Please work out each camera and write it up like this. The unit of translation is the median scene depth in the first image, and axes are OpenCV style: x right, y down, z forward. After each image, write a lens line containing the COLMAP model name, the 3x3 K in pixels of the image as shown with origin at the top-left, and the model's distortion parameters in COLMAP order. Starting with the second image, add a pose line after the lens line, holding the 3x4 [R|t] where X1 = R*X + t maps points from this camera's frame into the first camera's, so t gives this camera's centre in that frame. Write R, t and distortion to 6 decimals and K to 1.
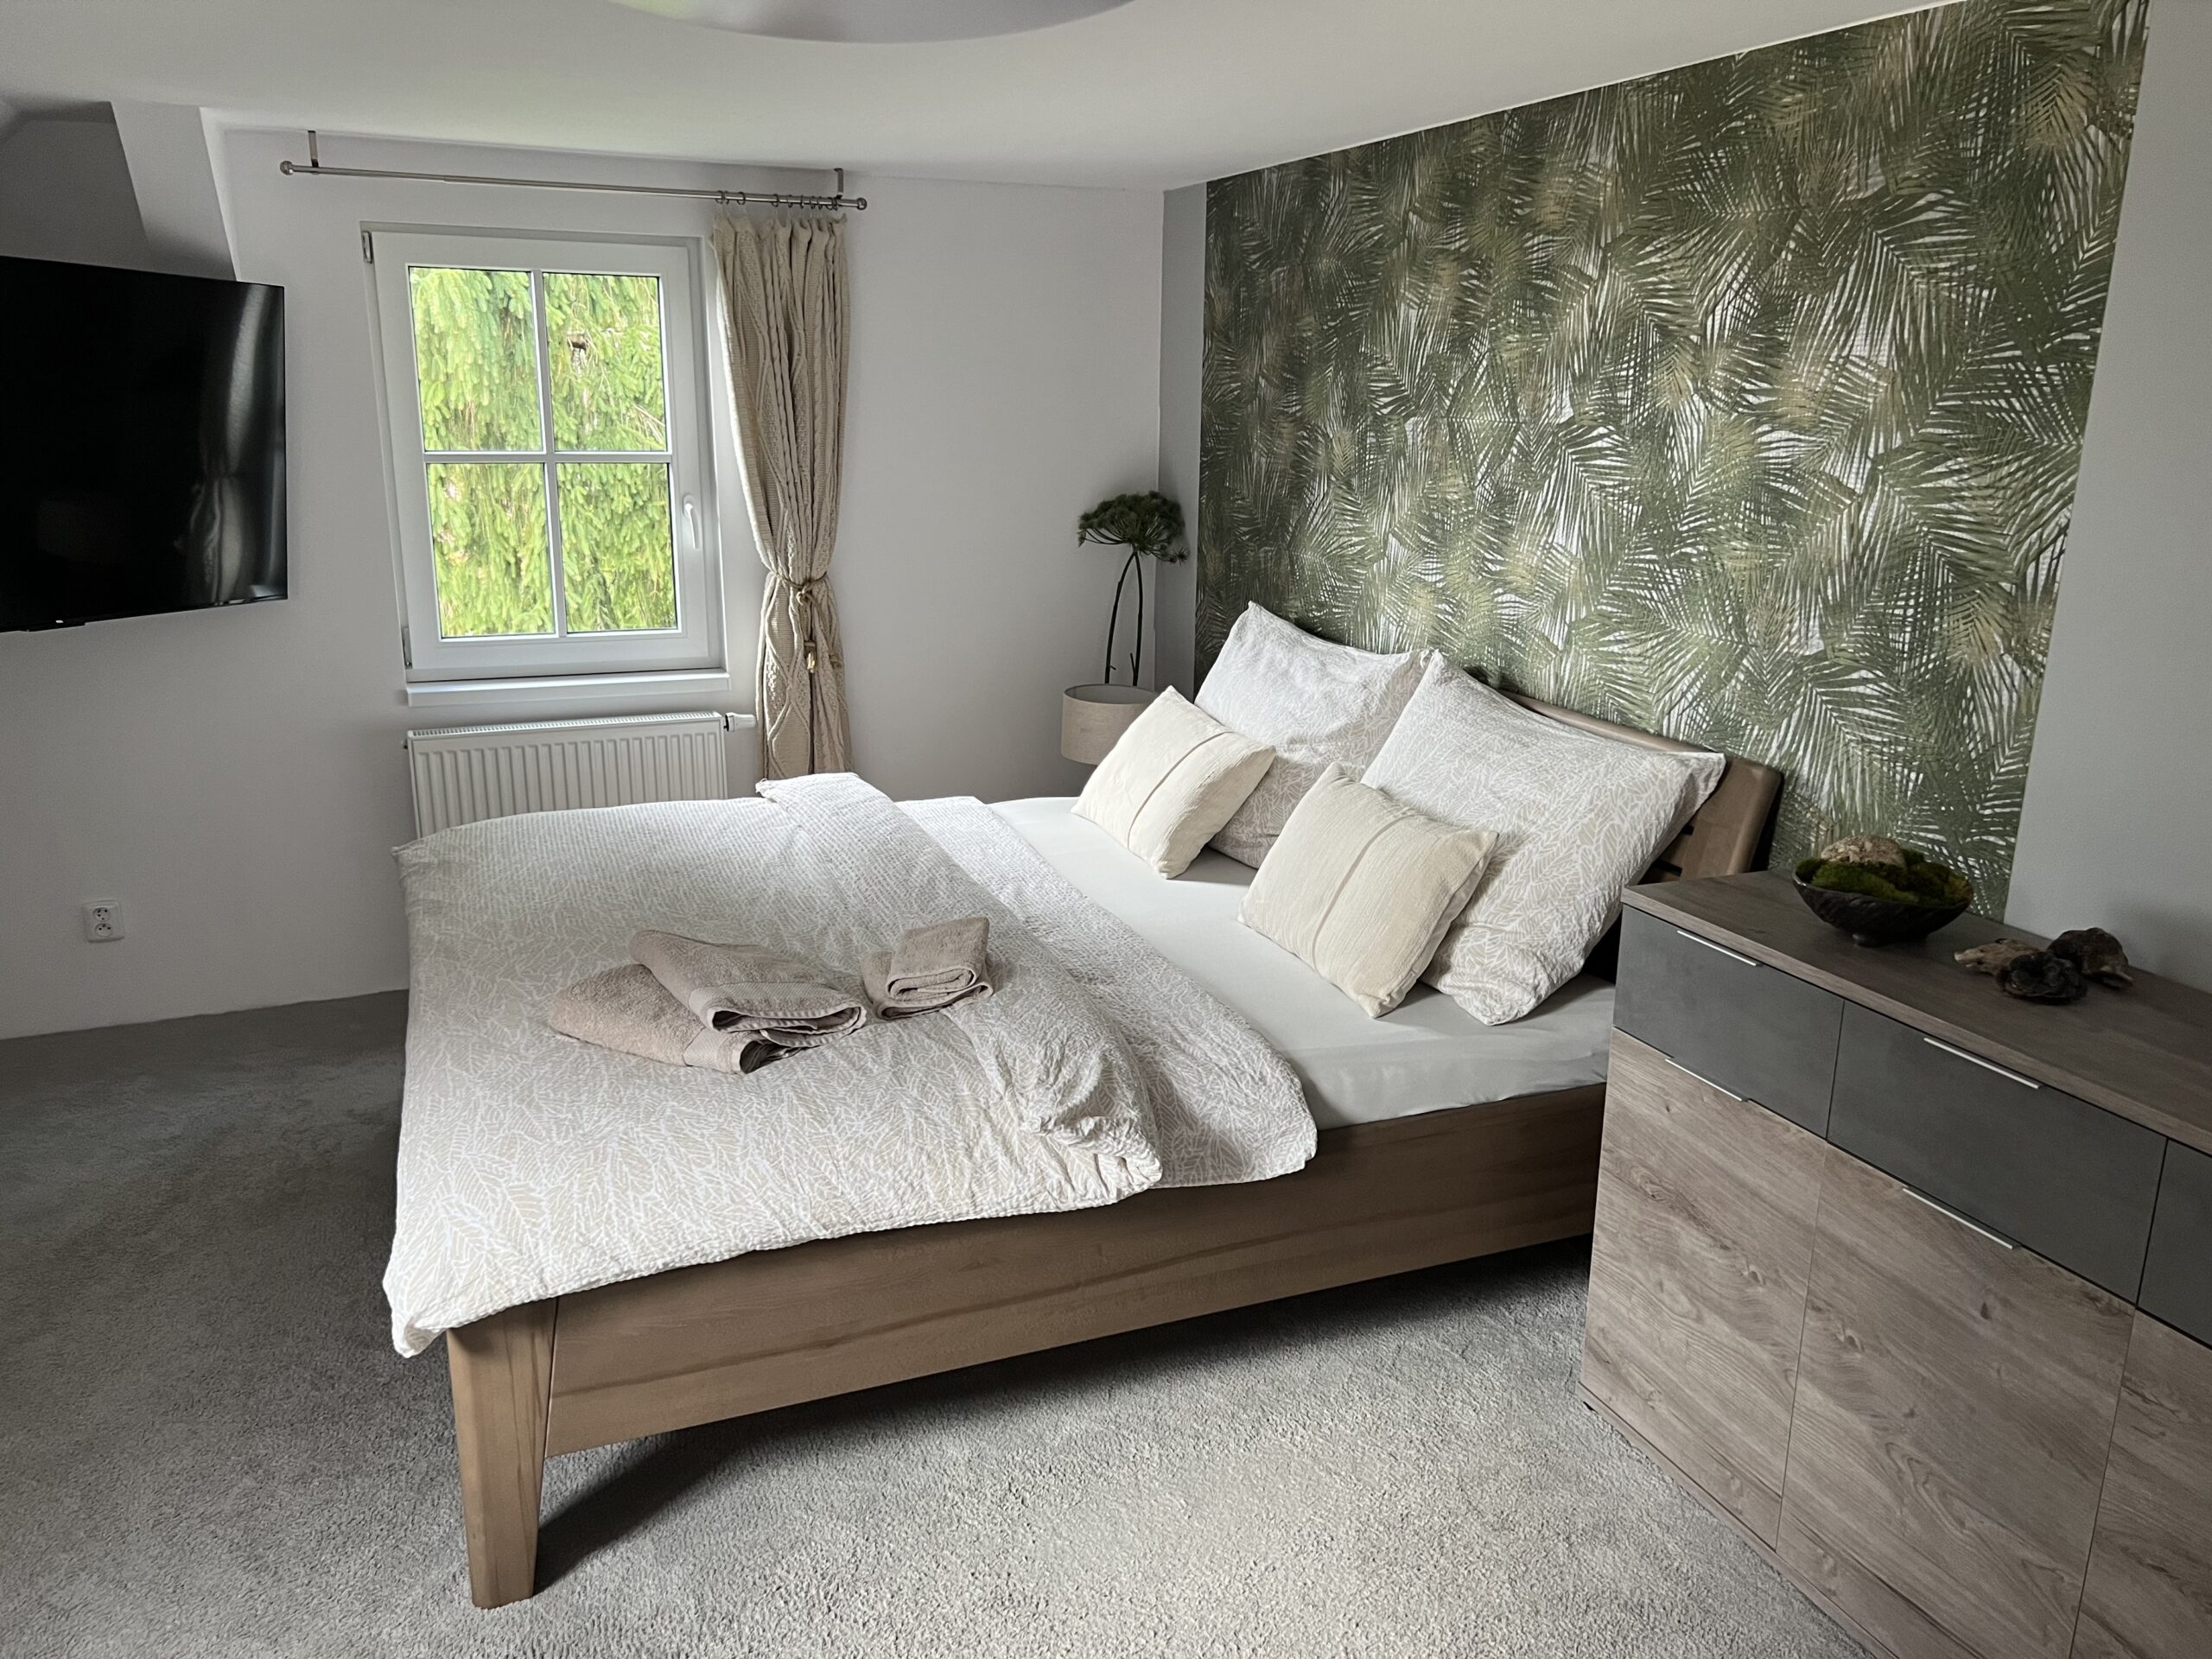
lens RADIAL K [[1652.6, 0, 1115.3], [0, 1652.6, 824.9], [0, 0, 1]] dist [0.033119, -0.031250]
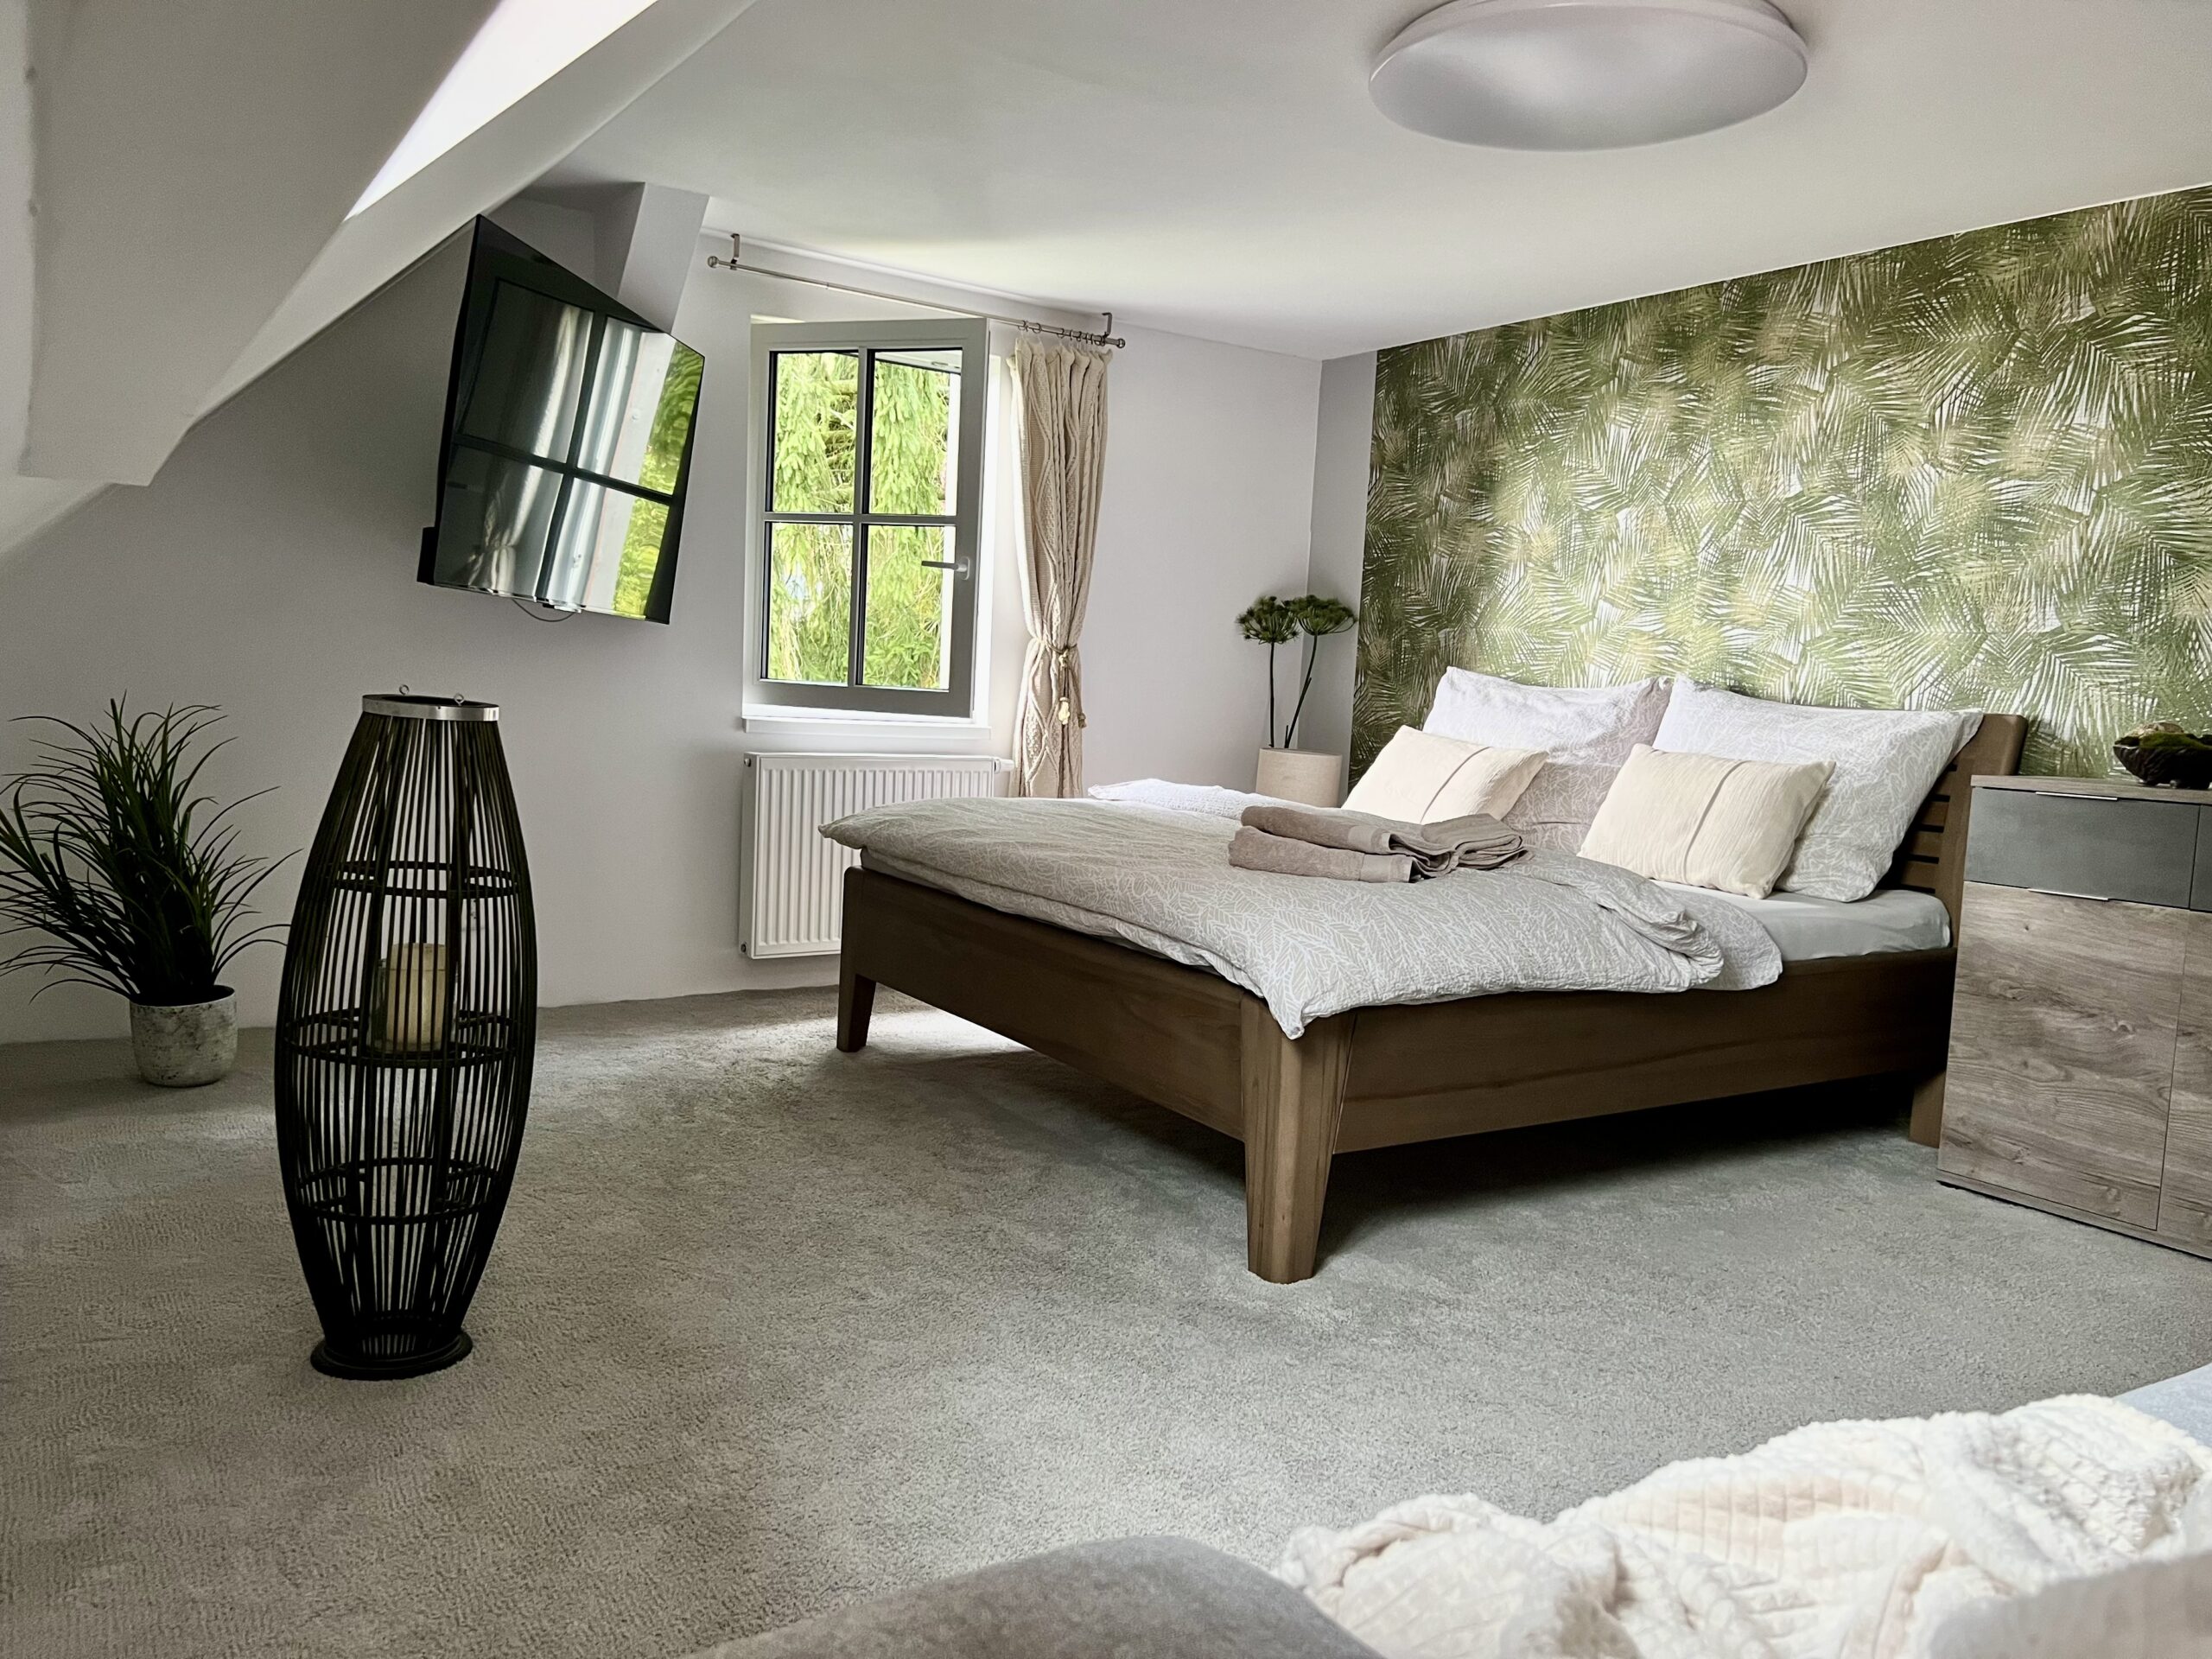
lens RADIAL K [[1652.6, 0, 1099.0], [0, 1652.6, 831.4], [0, 0, 1]] dist [0.033119, -0.031250]
pose [[0.981809, 0.019168, 0.188900, -0.593278], [0.011461, 0.987095, -0.159726, 0.262382], [-0.189523, 0.158986, 0.968919, -0.178528]]
